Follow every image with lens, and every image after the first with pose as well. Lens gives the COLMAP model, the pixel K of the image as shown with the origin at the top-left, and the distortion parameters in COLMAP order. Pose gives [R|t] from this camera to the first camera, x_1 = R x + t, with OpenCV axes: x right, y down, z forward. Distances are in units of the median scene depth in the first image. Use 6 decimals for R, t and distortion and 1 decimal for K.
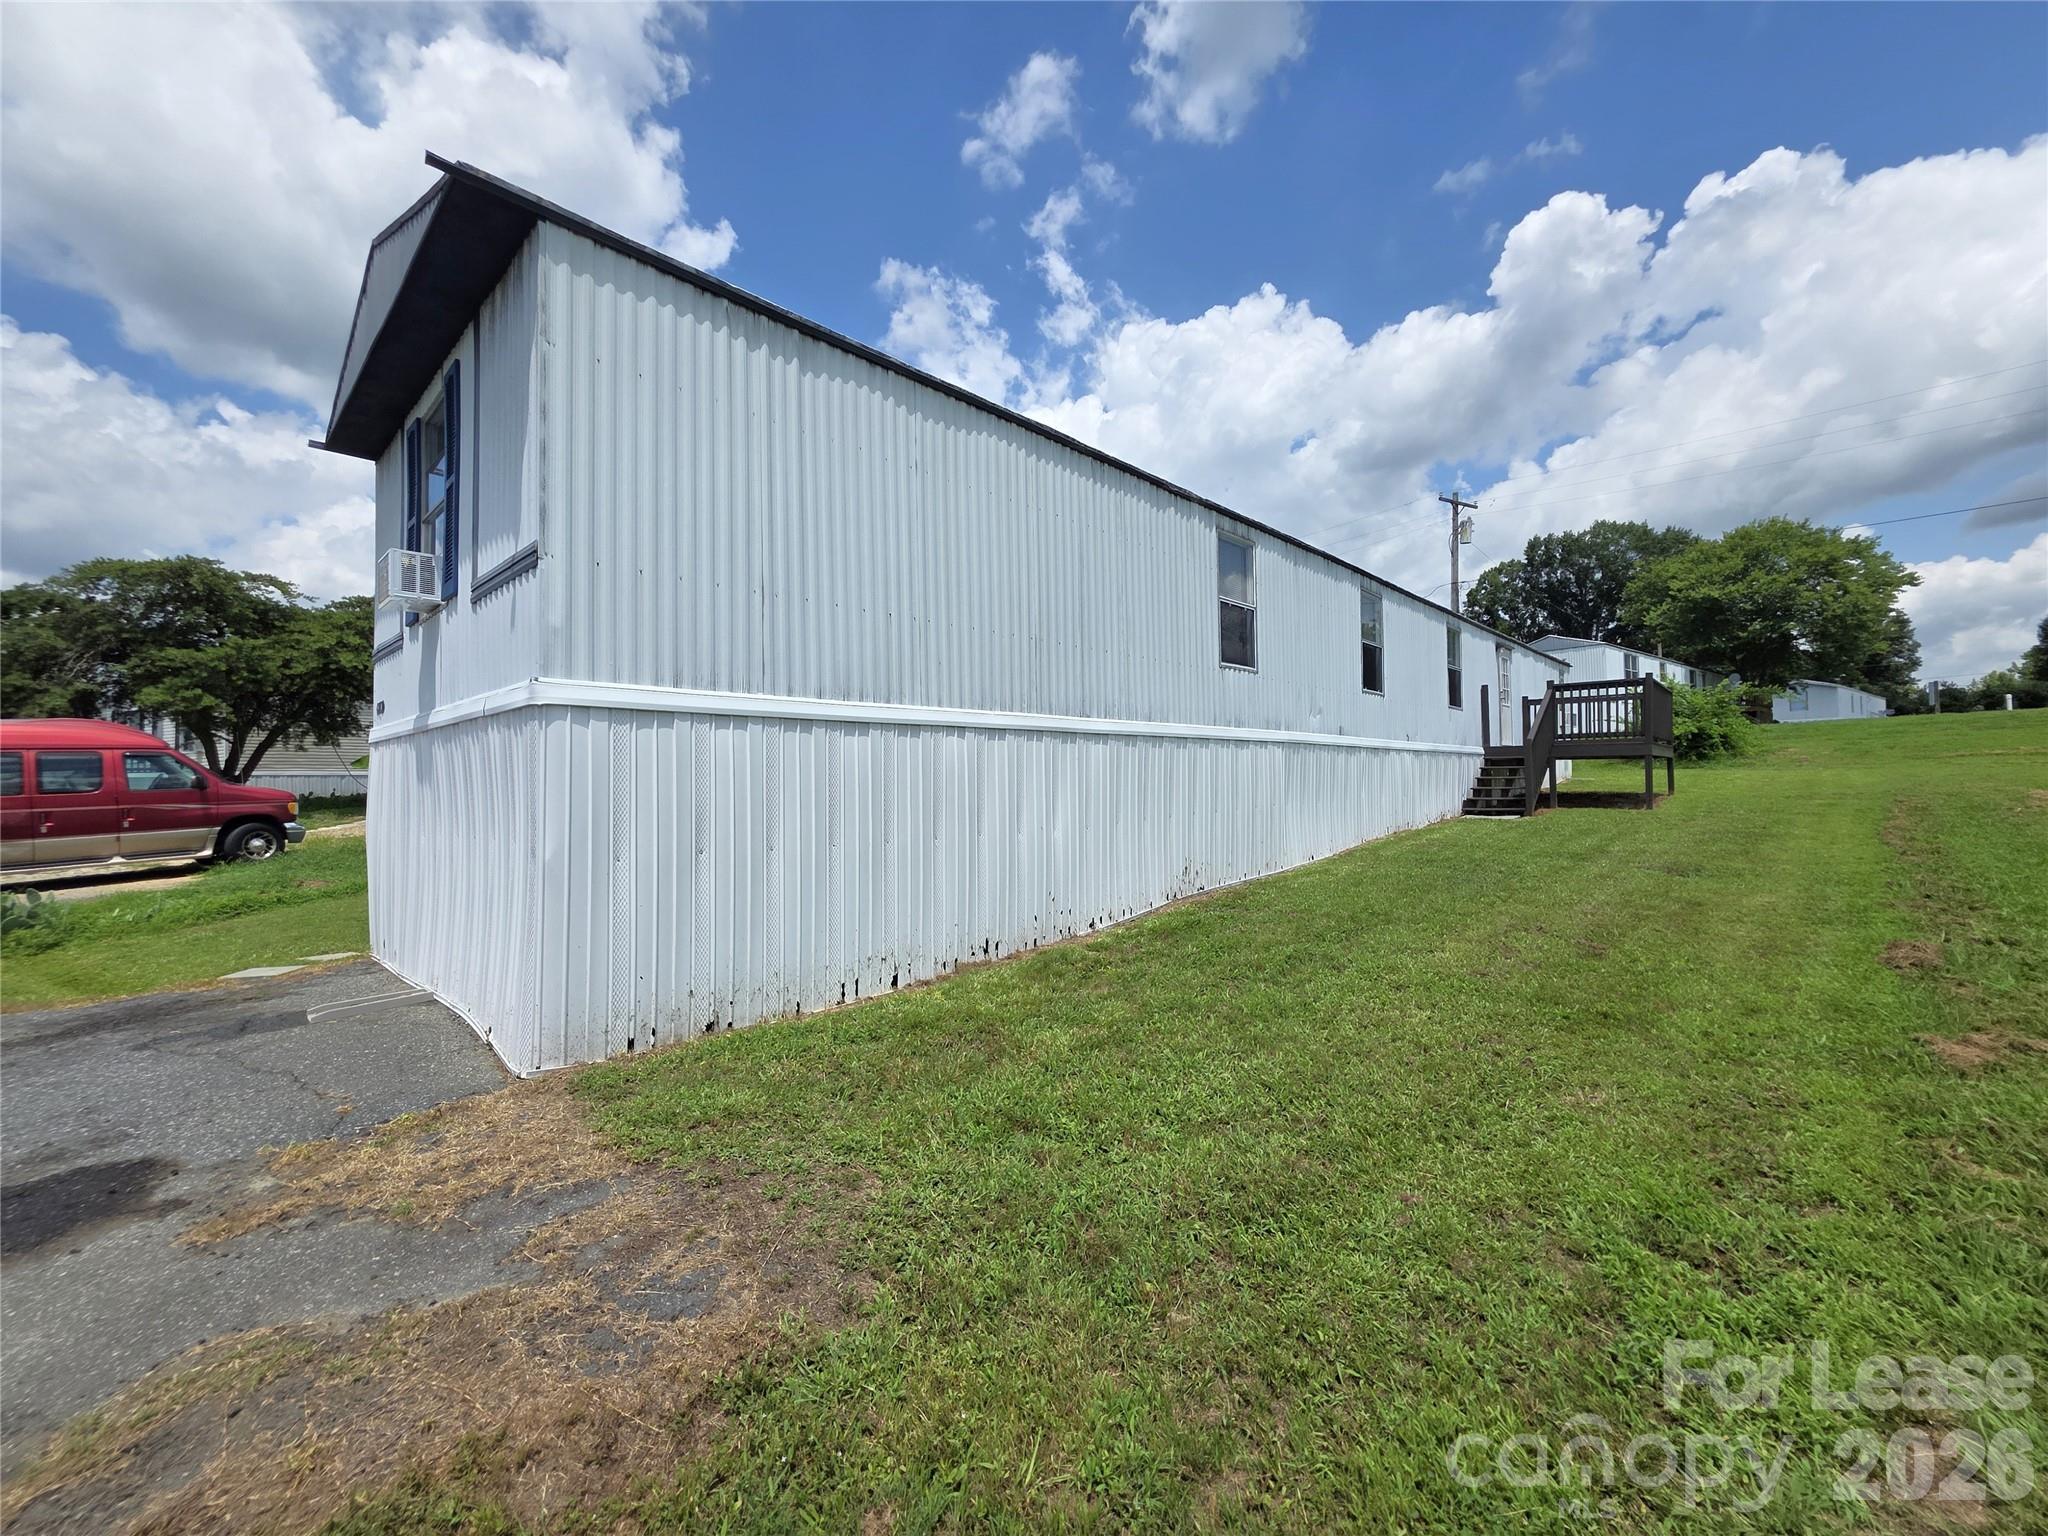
lens RADIAL K [[823.0, 0, 1024.0], [0, 823.0, 768.0], [0, 0, 1]] dist [-0.002448, -0.000395]
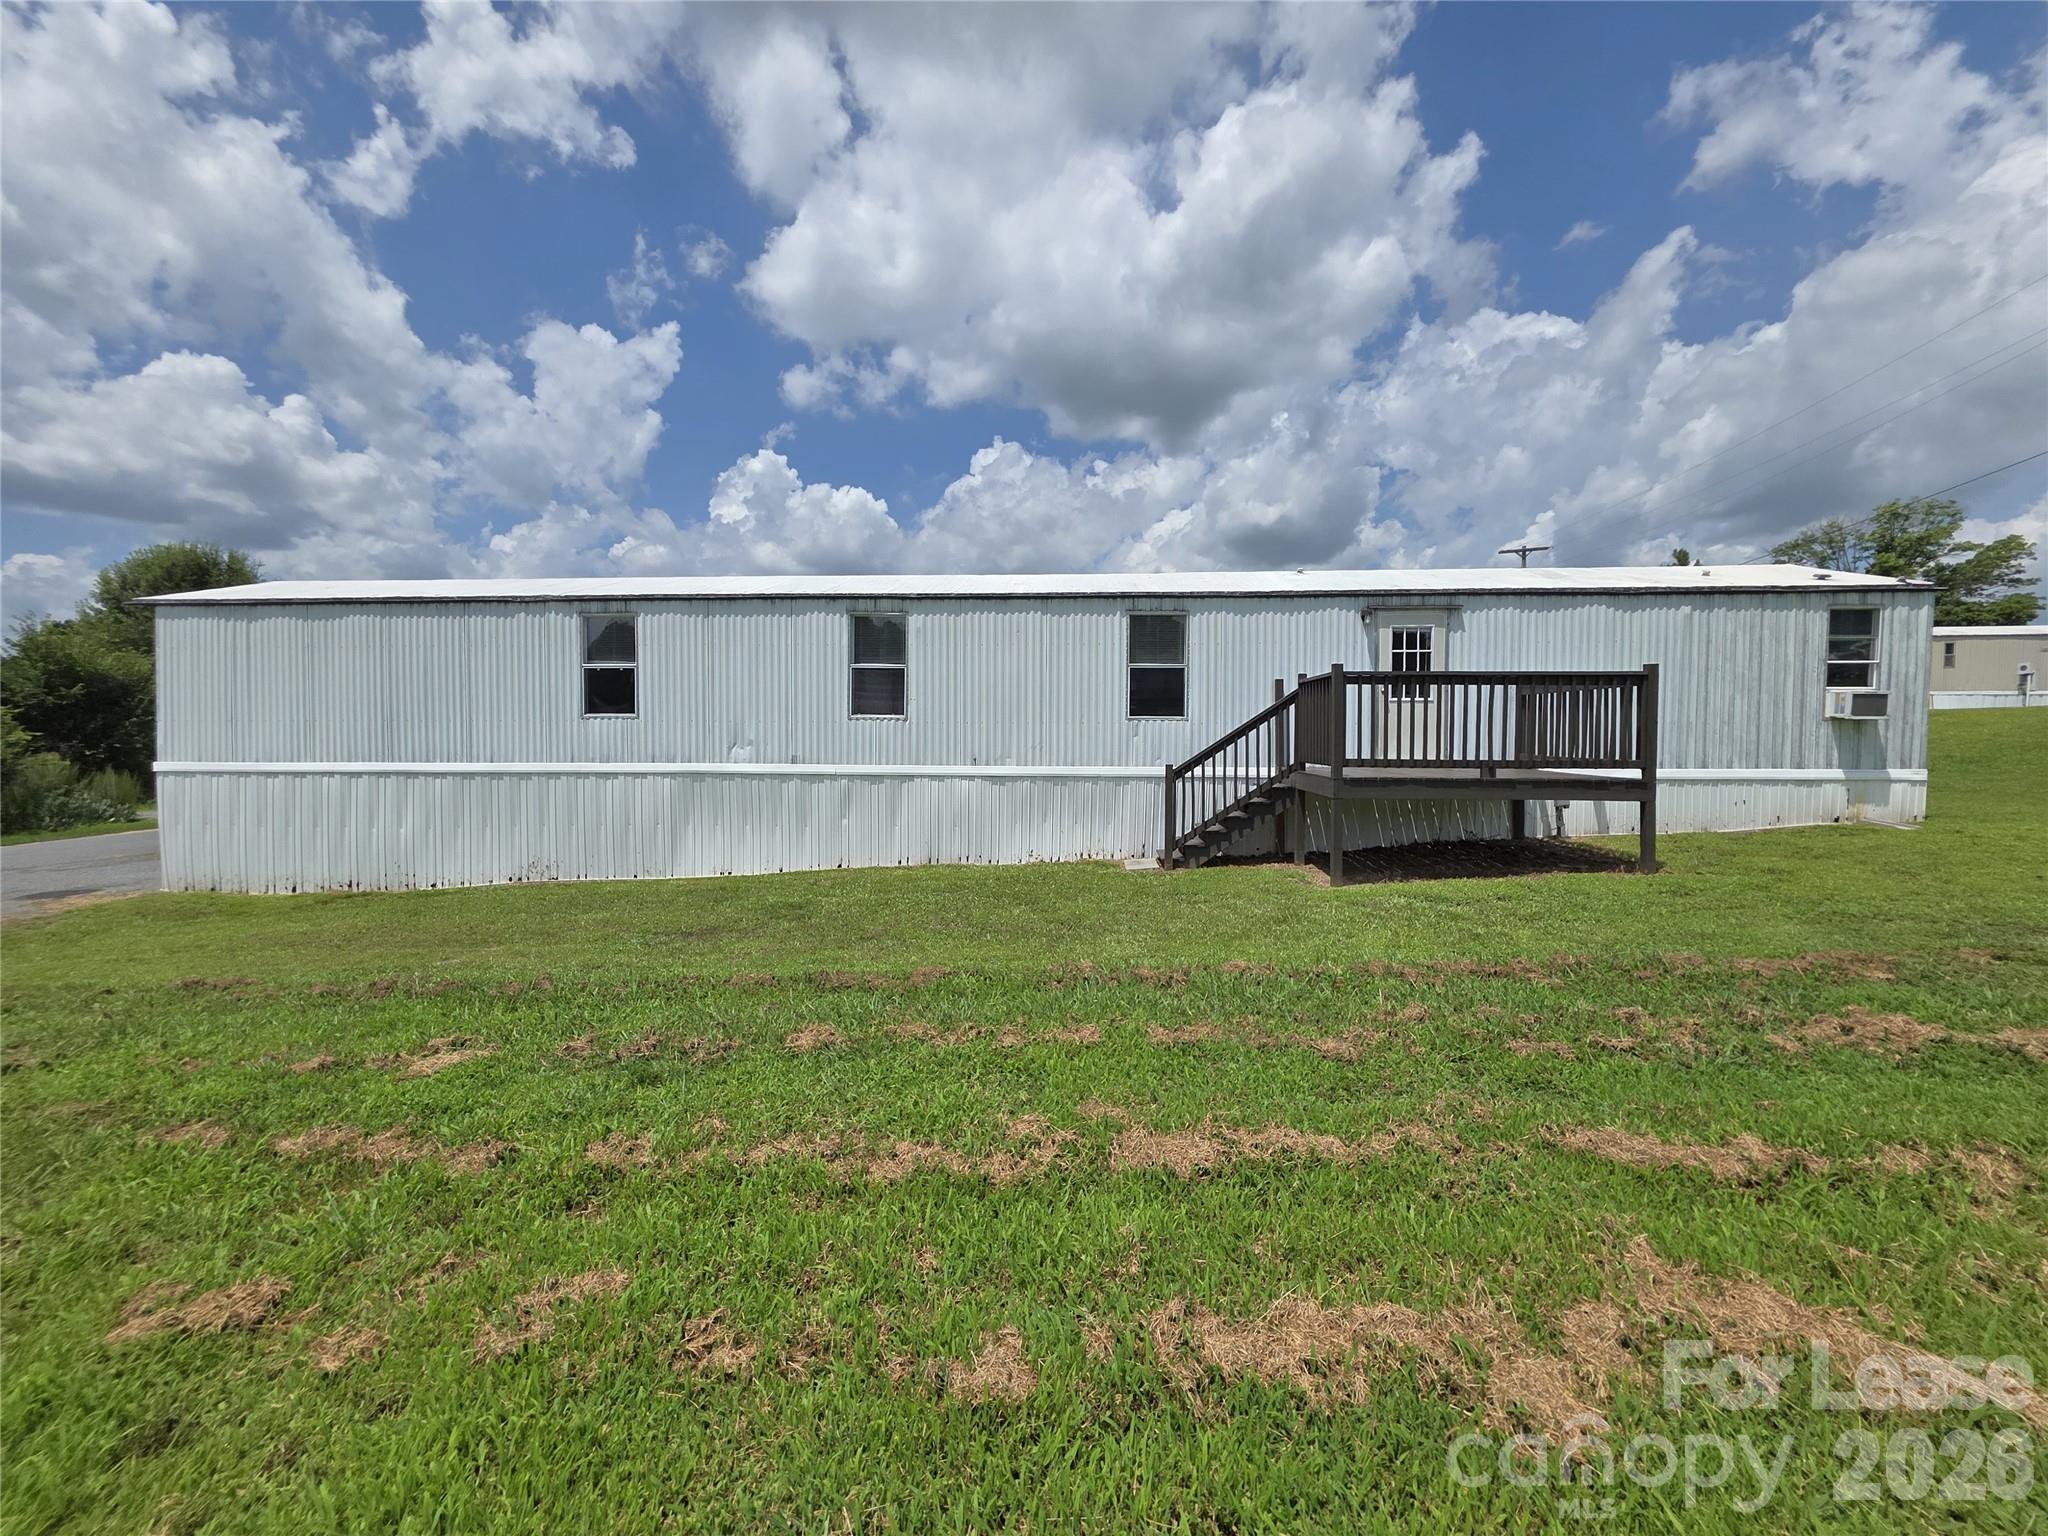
lens RADIAL K [[755.3, 0, 1024.8], [0, 755.3, 753.5], [0, 0, 1]] dist [-0.002561, -0.000150]
pose [[0.645669, 0.047321, -0.762150, 1.759246], [0.001107, 0.998019, 0.062904, -0.153898], [0.763616, -0.041459, 0.644338, 0.812383]]
